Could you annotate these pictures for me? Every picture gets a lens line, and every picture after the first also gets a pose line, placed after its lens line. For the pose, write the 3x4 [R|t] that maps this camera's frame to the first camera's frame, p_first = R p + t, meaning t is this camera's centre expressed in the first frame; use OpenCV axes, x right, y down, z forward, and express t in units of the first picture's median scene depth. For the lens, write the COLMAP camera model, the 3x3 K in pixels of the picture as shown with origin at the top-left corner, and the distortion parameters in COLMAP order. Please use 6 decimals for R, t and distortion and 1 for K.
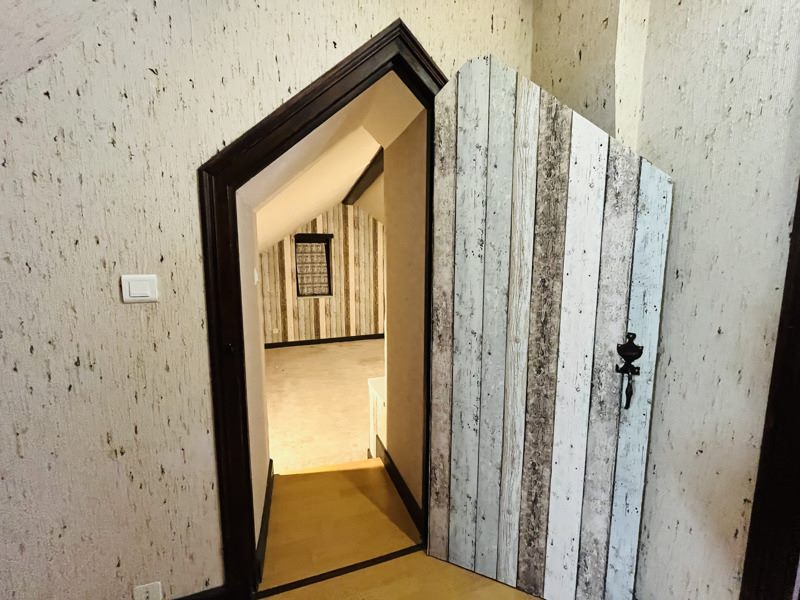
lens RADIAL K [[321.3, 0, 396.4], [0, 321.3, 299.7], [0, 0, 1]] dist [-0.002403, -0.000015]
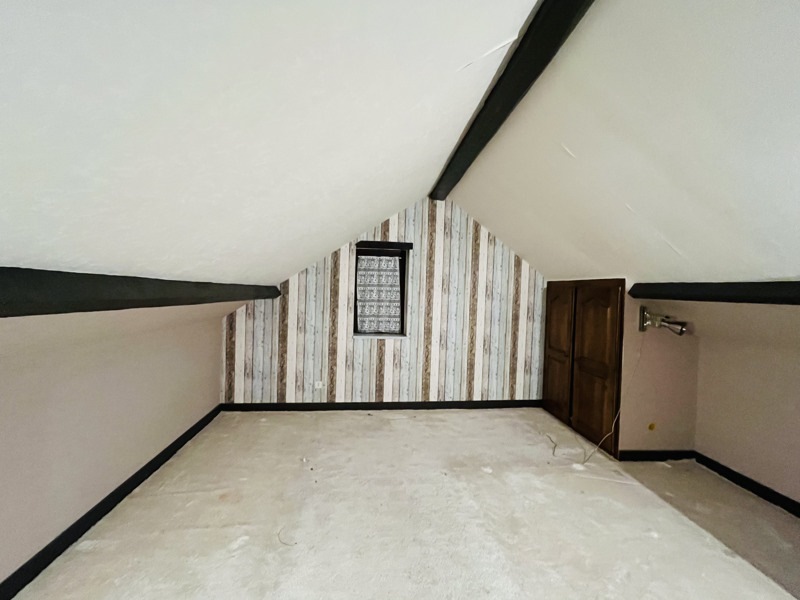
lens RADIAL K [[321.3, 0, 400.4], [0, 321.3, 298.9], [0, 0, 1]] dist [-0.002403, -0.000015]
pose [[0.976311, 0.044713, -0.211703, -0.075429], [-0.063559, 0.994515, -0.083069, -0.033363], [0.206828, 0.094557, 0.973797, 0.358722]]
